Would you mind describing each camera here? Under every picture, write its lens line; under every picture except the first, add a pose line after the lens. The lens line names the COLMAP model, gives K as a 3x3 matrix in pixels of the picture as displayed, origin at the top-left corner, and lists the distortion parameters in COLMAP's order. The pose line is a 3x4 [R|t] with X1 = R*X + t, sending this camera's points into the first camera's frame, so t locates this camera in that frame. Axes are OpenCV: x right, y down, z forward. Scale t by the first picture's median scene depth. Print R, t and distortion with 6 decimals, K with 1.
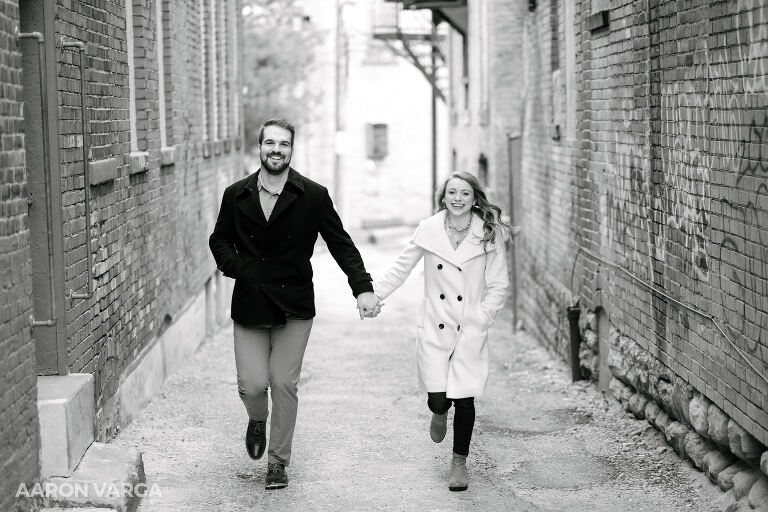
lens RADIAL K [[1859.6, 0, 422.0], [0, 1859.6, 268.5], [0, 0, 1]] dist [0.034272, -0.063854]
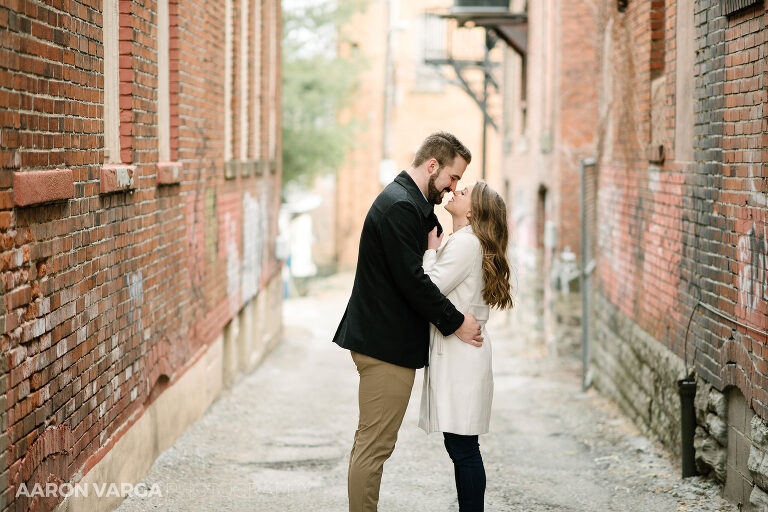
lens RADIAL K [[1716.1, 0, 384.0], [0, 1716.1, 256.0], [0, 0, 1]] dist [-0.109974, -0.182981]
pose [[0.998785, 0.023232, -0.043451, -0.012397], [-0.024158, 0.999489, -0.020907, -0.011440], [0.042943, 0.021932, 0.998837, 0.261091]]
